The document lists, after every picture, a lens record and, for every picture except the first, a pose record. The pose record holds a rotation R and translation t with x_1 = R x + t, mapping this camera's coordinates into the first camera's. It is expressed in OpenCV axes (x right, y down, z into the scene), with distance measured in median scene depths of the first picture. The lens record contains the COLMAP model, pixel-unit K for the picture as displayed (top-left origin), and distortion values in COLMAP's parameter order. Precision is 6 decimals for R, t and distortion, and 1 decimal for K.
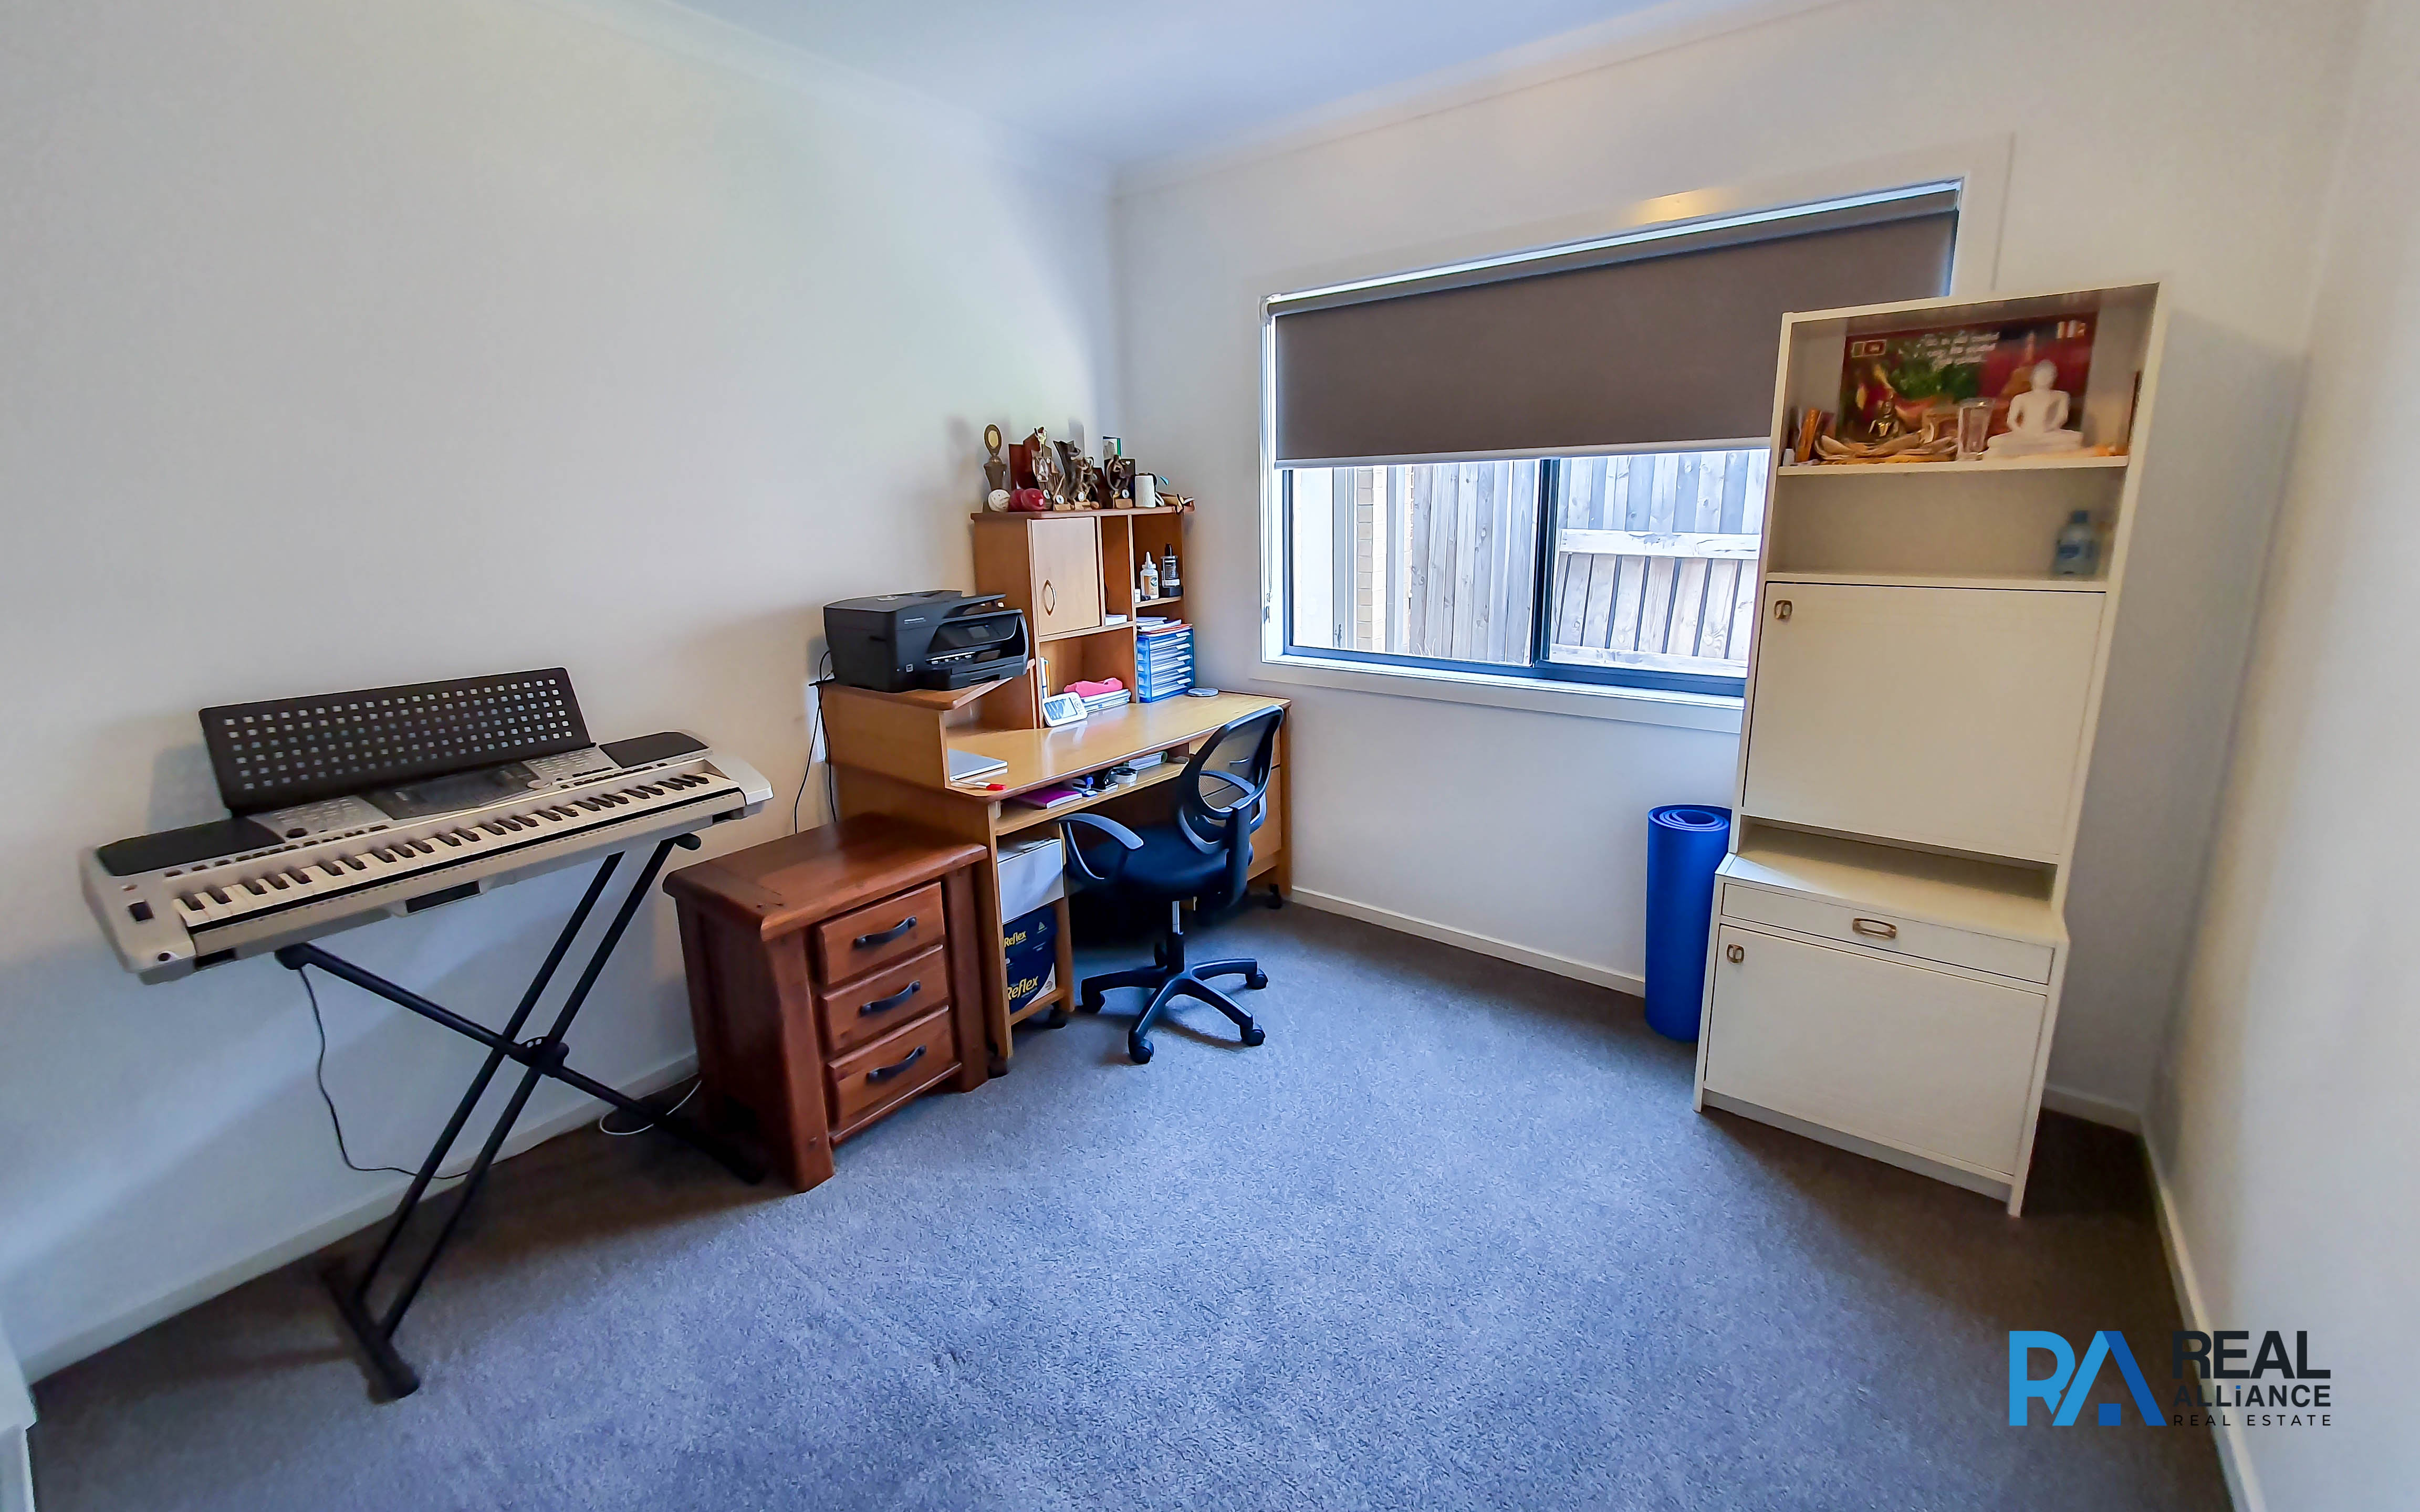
lens RADIAL K [[958.3, 0, 1201.9], [0, 958.3, 696.1], [0, 0, 1]] dist [0.000200, -0.000122]
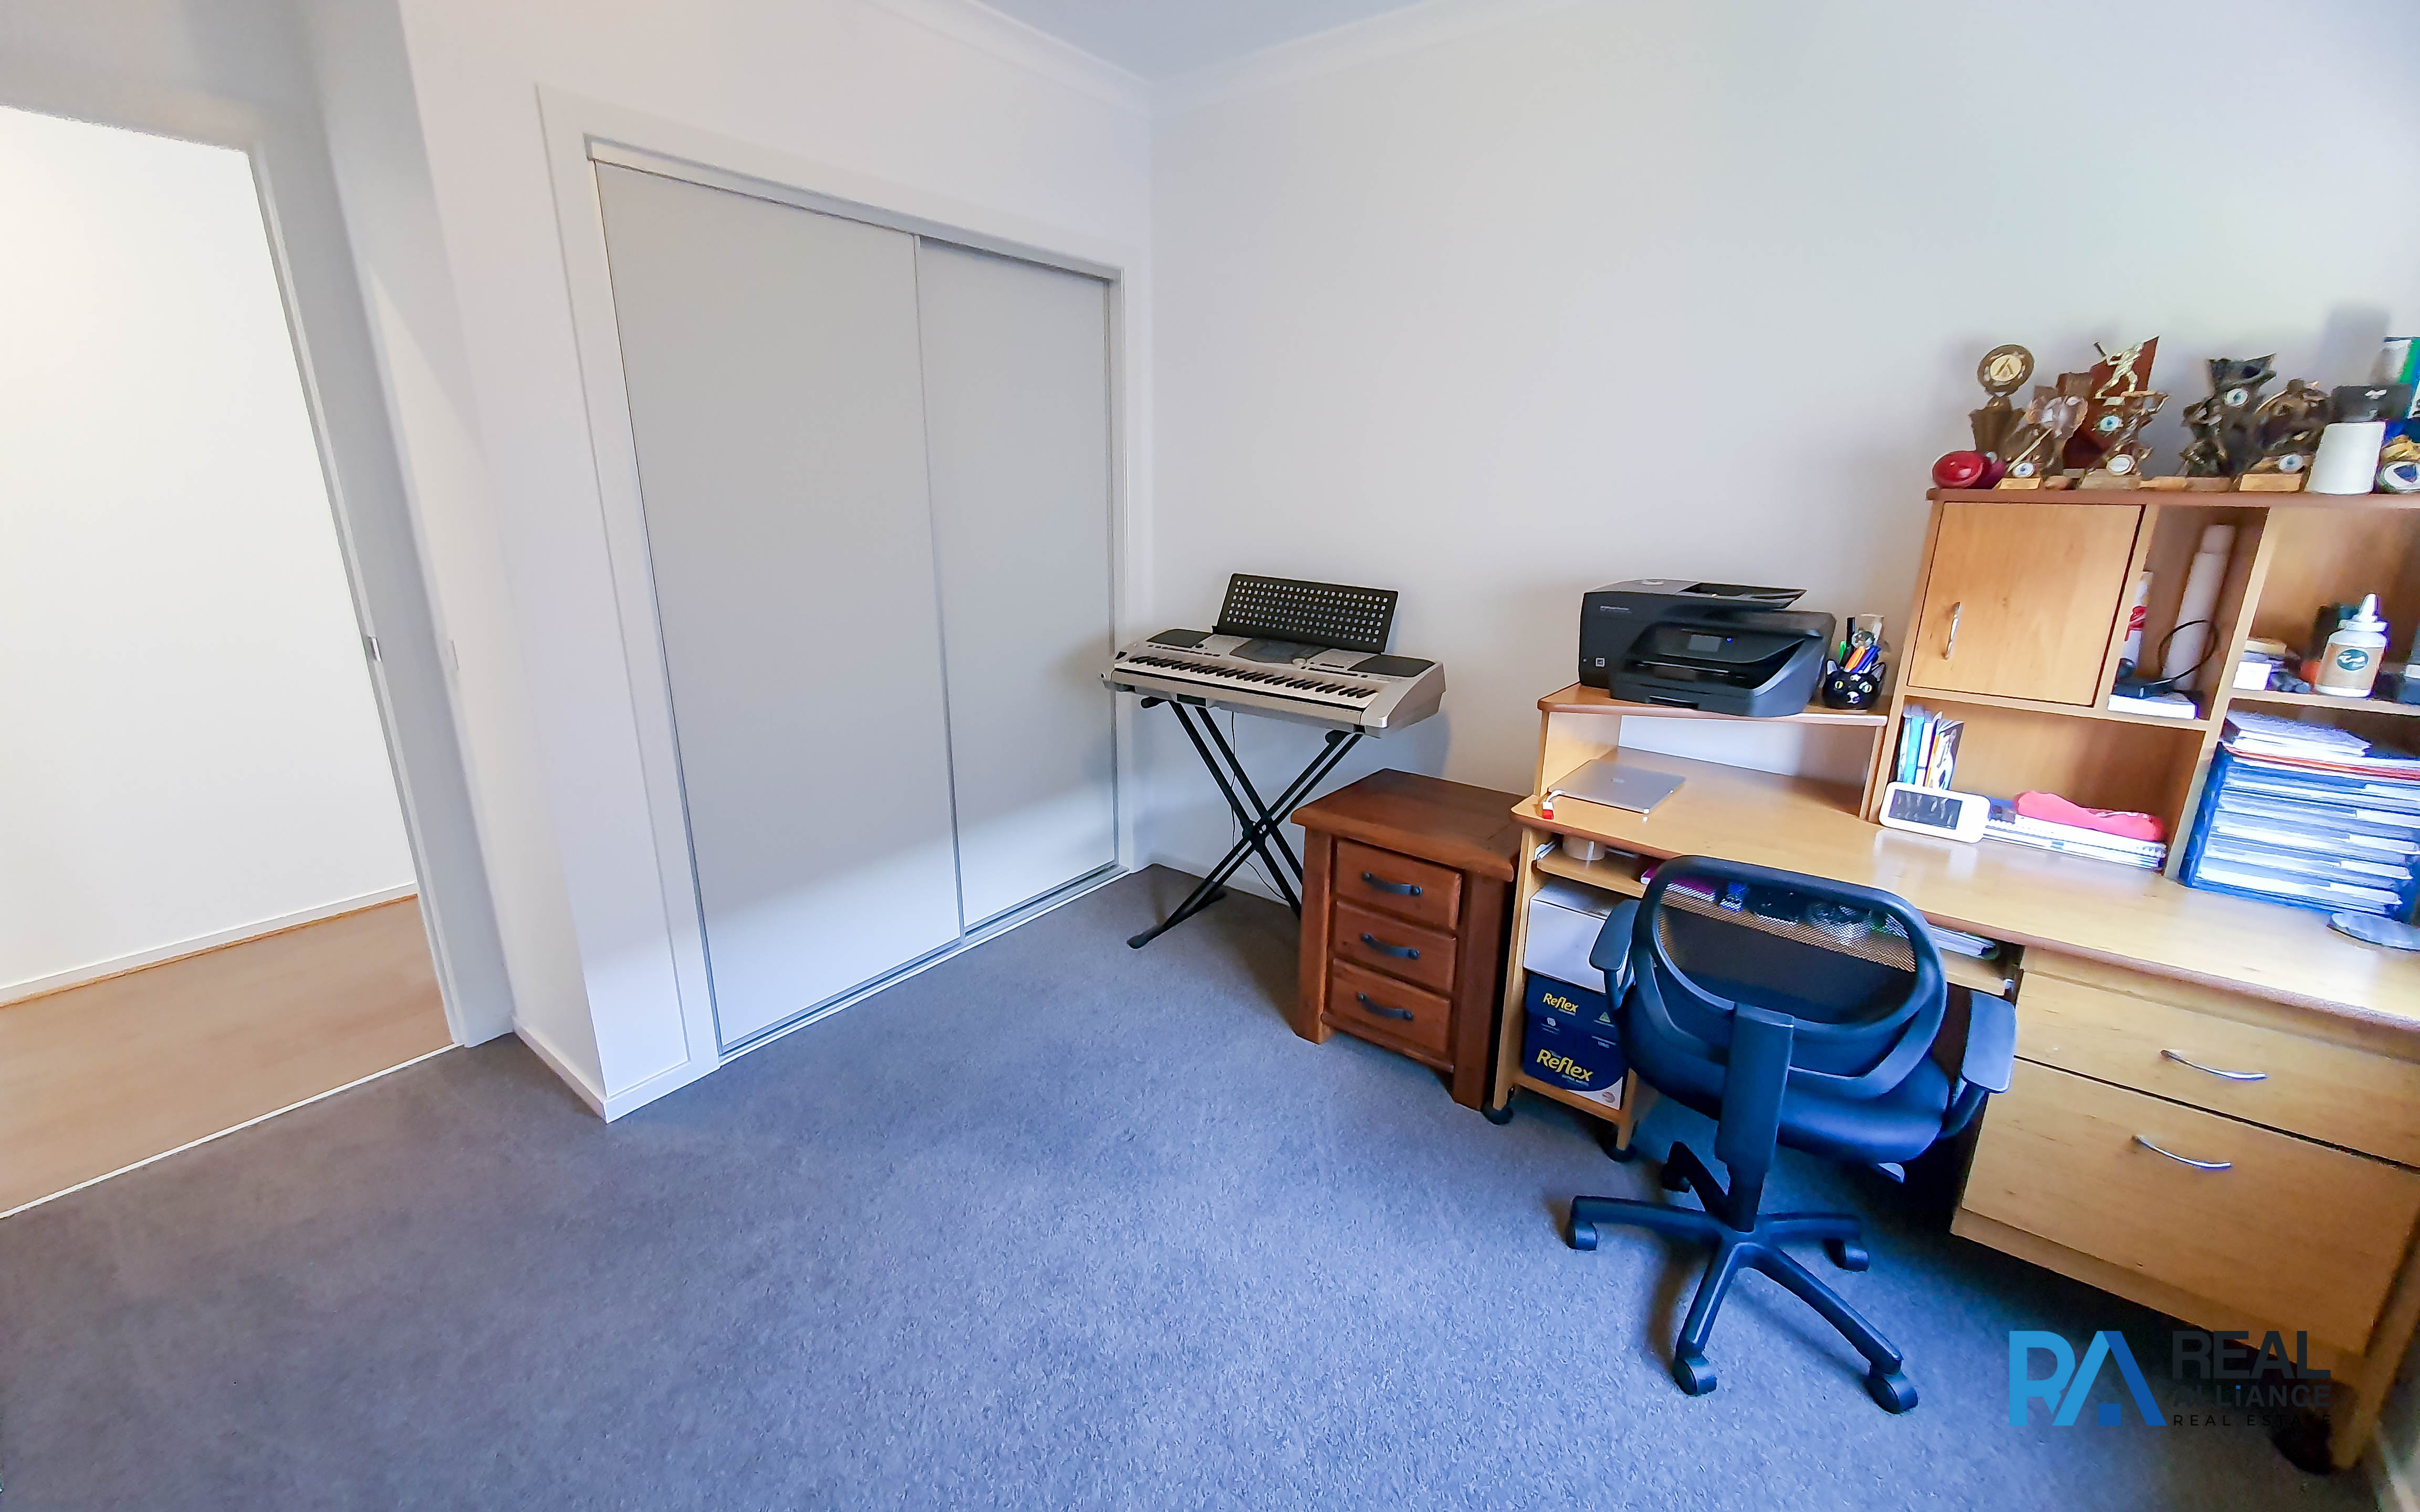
lens RADIAL K [[962.5, 0, 1196.3], [0, 962.5, 740.9], [0, 0, 1]] dist [-0.000976, -0.000235]
pose [[0.001126, 0.292490, -0.956268, 0.578031], [-0.210468, 0.934918, 0.285712, -0.141931], [0.977600, 0.200942, 0.062613, 0.638391]]
